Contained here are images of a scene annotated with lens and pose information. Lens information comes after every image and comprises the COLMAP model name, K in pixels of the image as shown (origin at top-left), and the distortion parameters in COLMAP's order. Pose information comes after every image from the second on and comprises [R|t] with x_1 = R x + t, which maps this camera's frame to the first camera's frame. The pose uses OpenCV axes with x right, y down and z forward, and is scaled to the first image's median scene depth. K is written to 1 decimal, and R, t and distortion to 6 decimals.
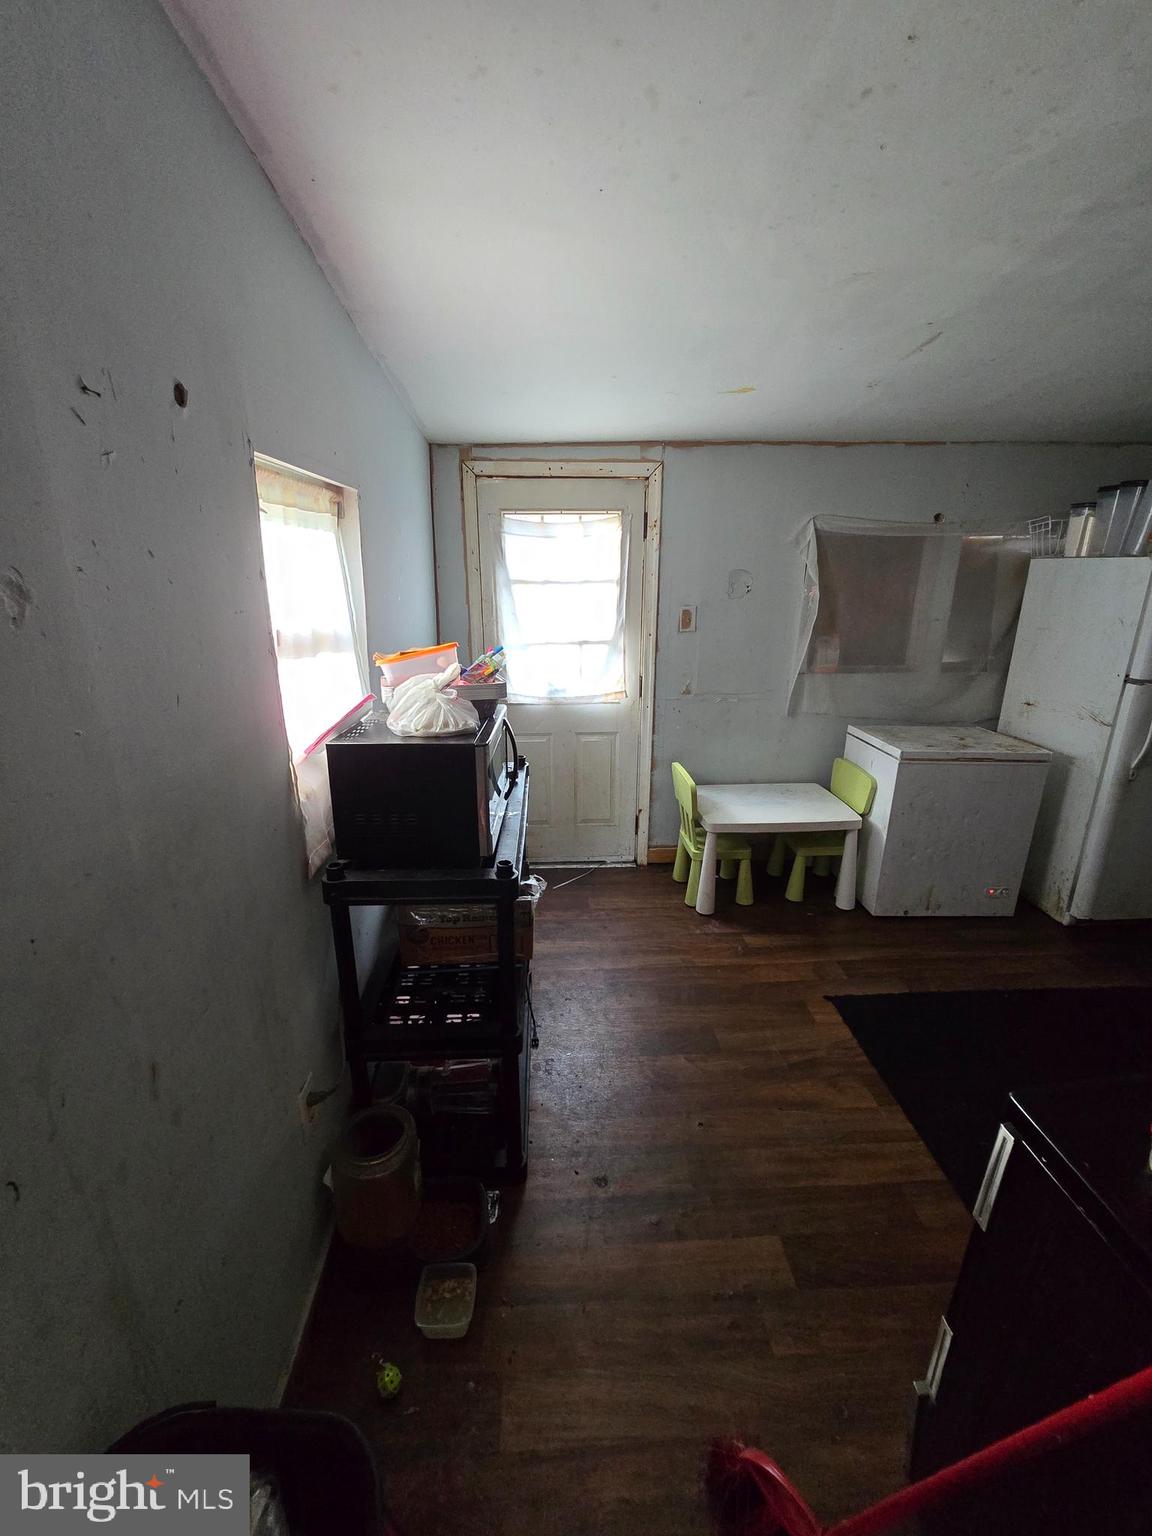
lens RADIAL K [[632.0, 0, 572.5], [0, 632.0, 765.4], [0, 0, 1]] dist [-0.004864, 0.000493]
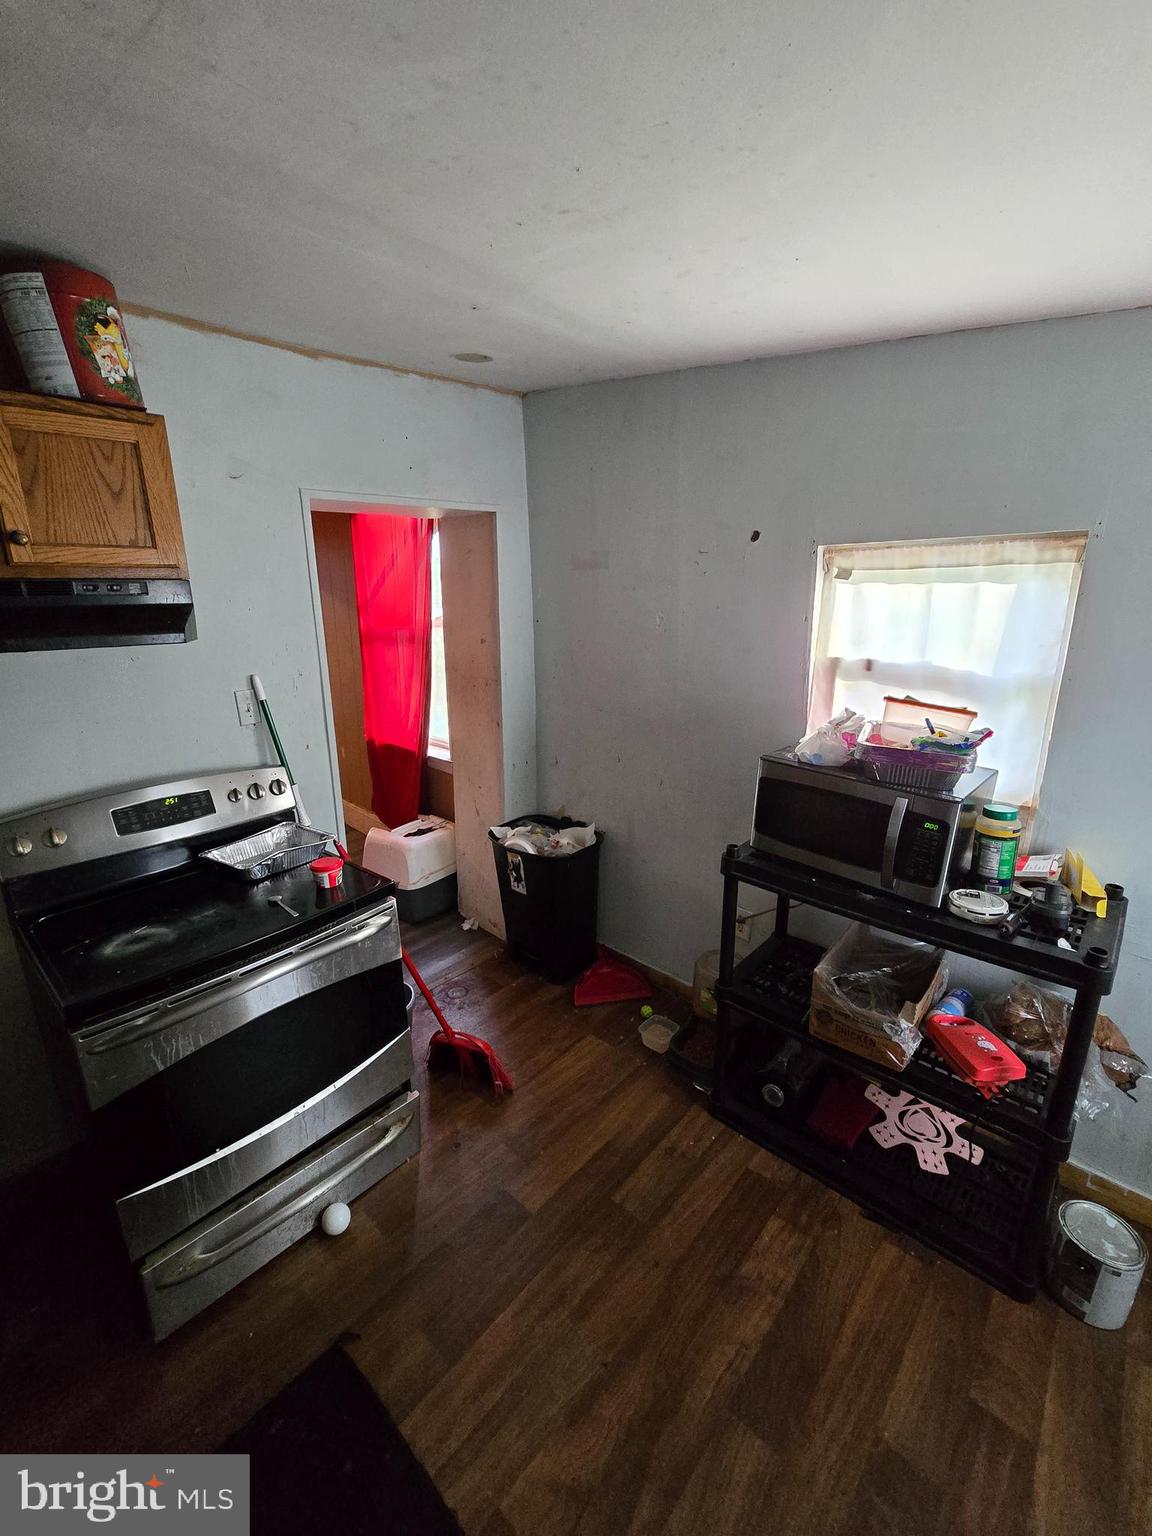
lens RADIAL K [[632.0, 0, 572.5], [0, 632.0, 765.4], [0, 0, 1]] dist [-0.004864, 0.000493]
pose [[-0.710049, 0.190343, -0.677938, 0.891489], [-0.201035, 0.867902, 0.454236, -0.465531], [0.674845, 0.458819, -0.577988, 1.341863]]
